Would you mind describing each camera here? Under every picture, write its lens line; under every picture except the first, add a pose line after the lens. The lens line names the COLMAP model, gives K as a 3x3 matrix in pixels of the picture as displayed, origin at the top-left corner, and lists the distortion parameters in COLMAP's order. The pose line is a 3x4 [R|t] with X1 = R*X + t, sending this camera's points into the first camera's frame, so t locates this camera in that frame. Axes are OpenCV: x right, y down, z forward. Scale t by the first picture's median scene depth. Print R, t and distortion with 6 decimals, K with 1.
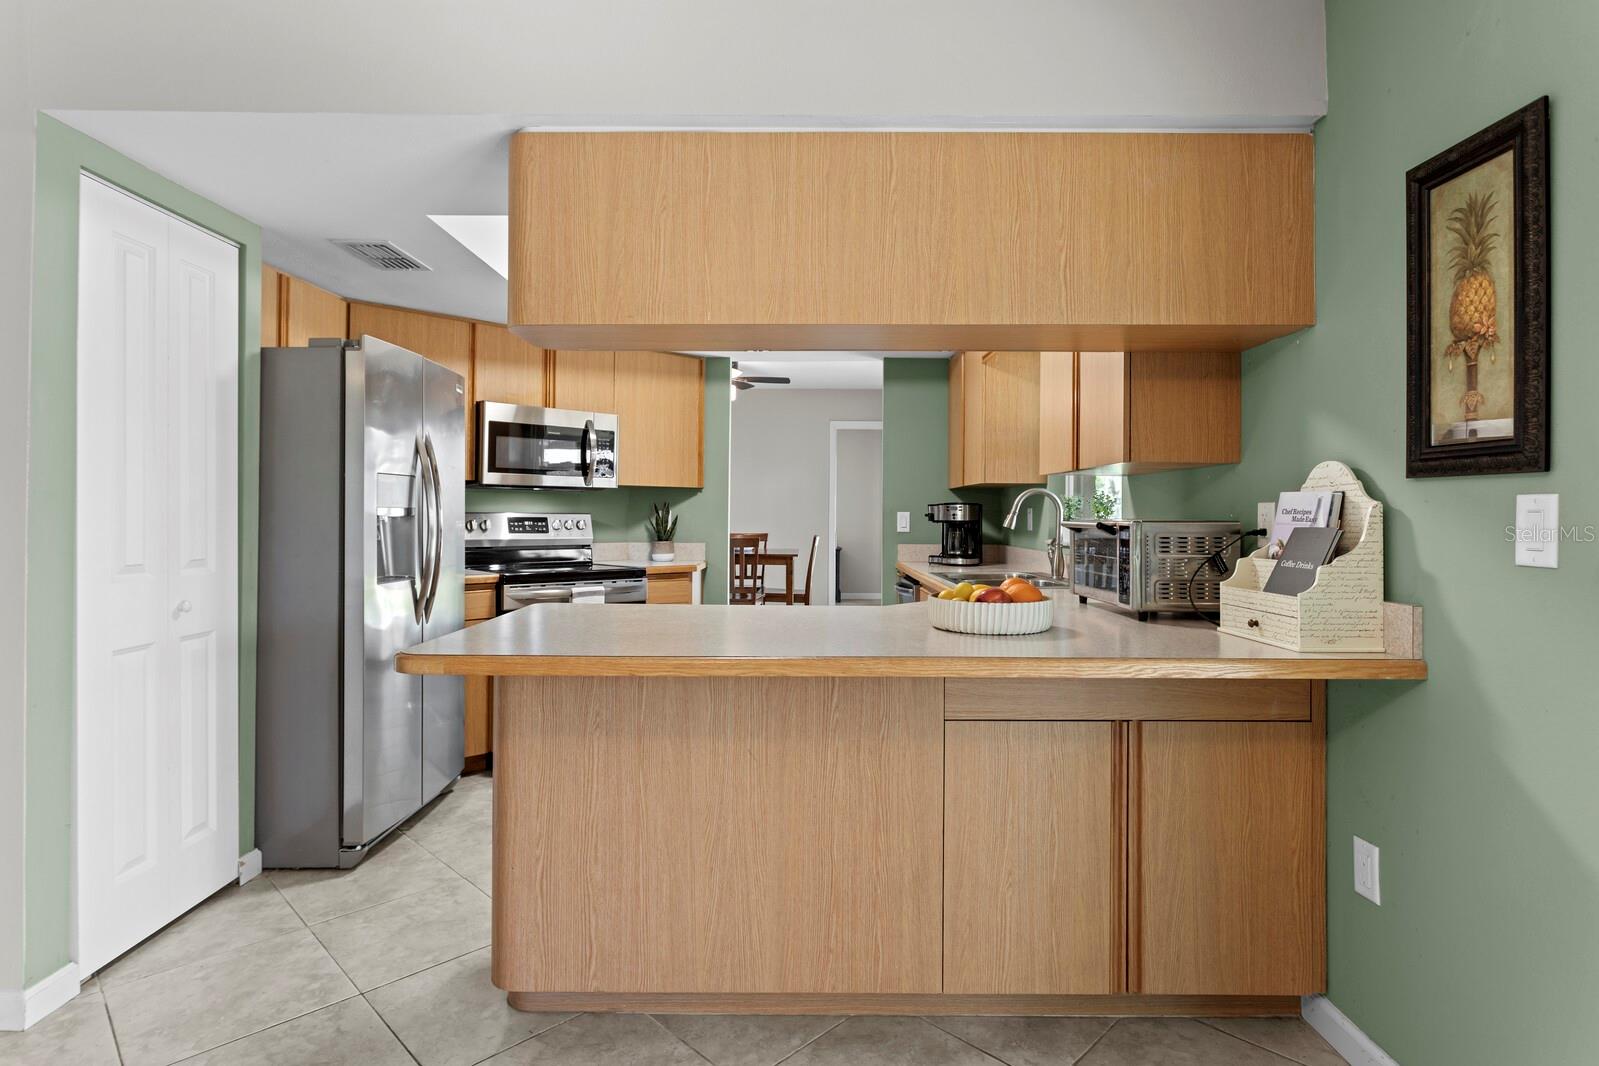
lens RADIAL K [[839.8, 0, 794.8], [0, 839.8, 513.5], [0, 0, 1]] dist [-0.007034, 0.007629]
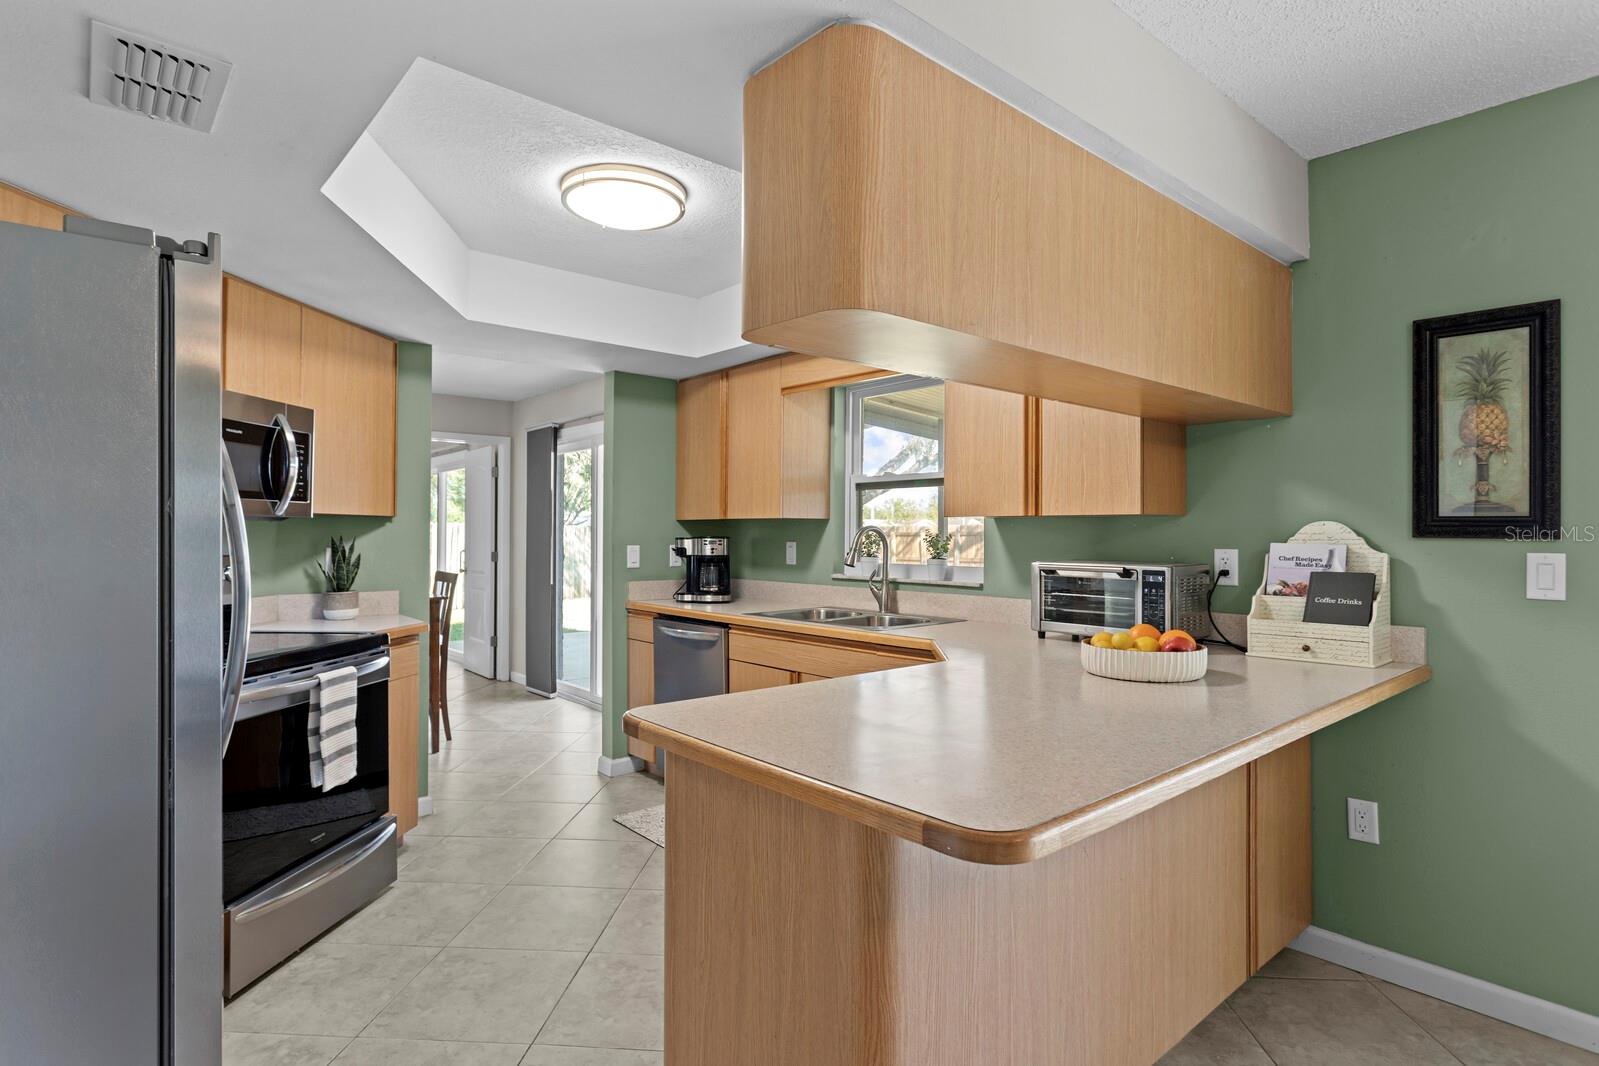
lens RADIAL K [[831.1, 0, 799.5], [0, 831.1, 533.0], [0, 0, 1]] dist [0.000882, 0.000046]
pose [[0.748325, -0.002607, 0.663328, -0.797002], [0.000012, 0.999992, 0.003916, -0.045148], [-0.663333, -0.002923, 0.748319, 0.519495]]
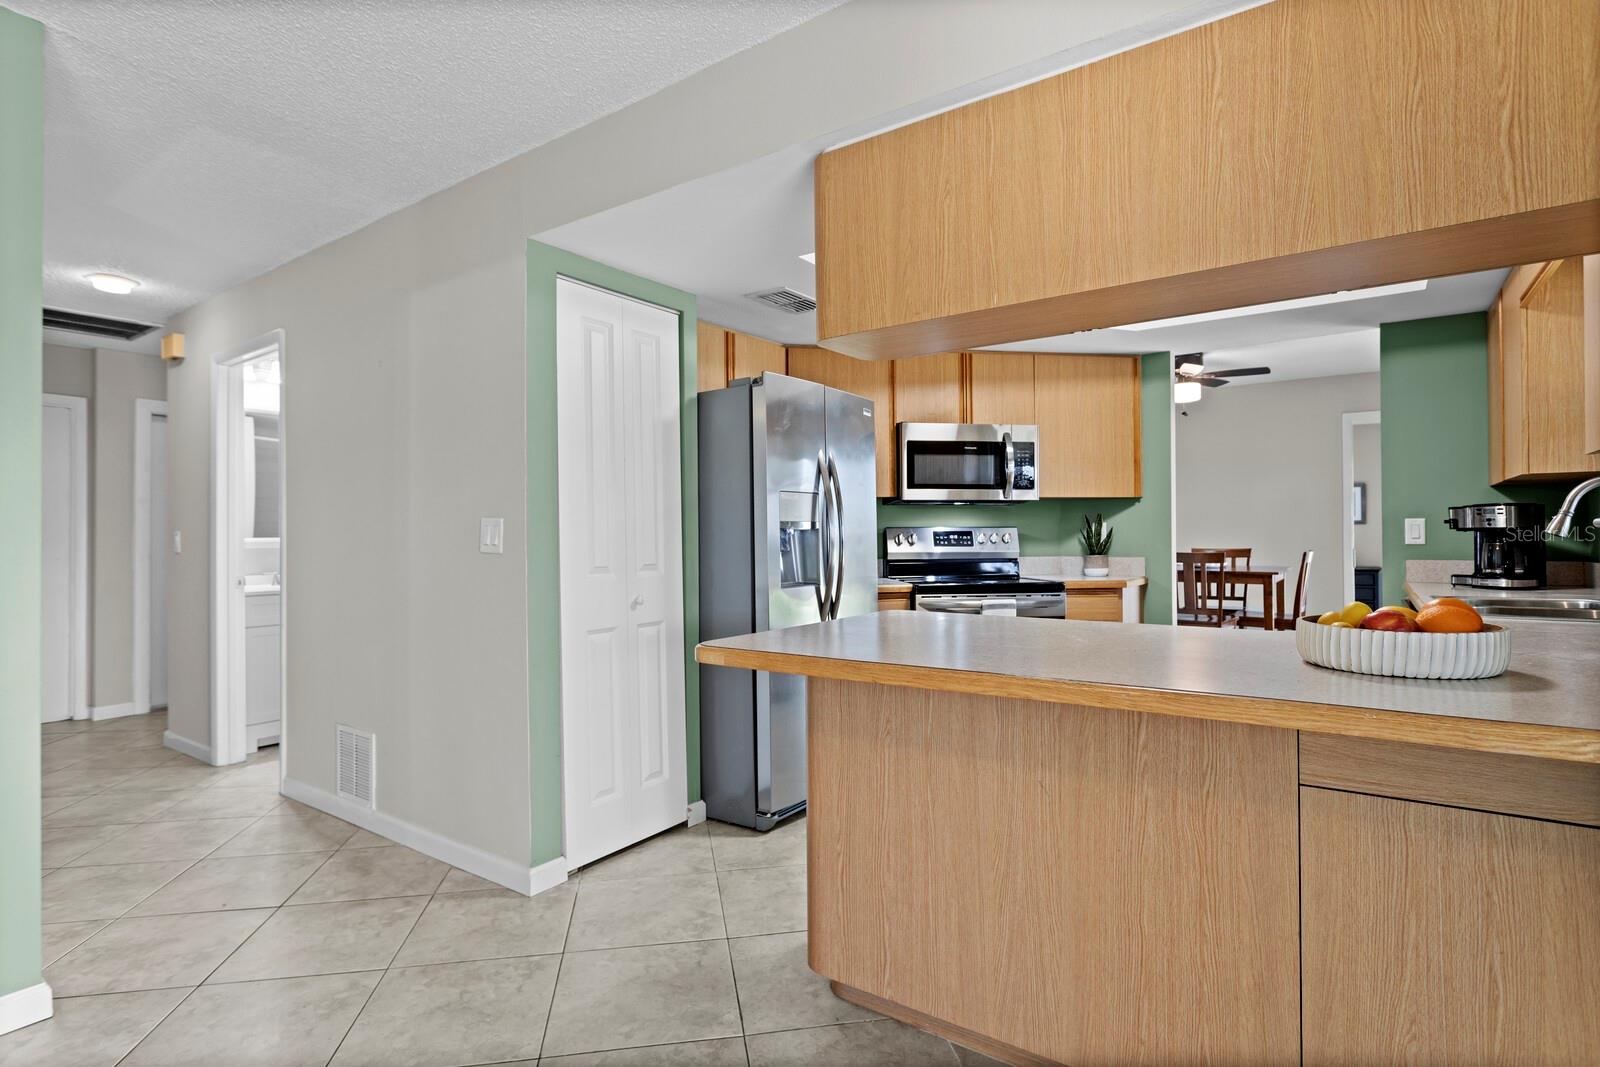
lens RADIAL K [[805.9, 0, 797.7], [0, 805.9, 536.5], [0, 0, 1]] dist [-0.005715, 0.000883]
pose [[0.819294, -0.010479, -0.573278, 0.210978], [0.012424, 0.999923, -0.000521, 0.019975], [0.573239, -0.006695, 0.819361, 0.153130]]
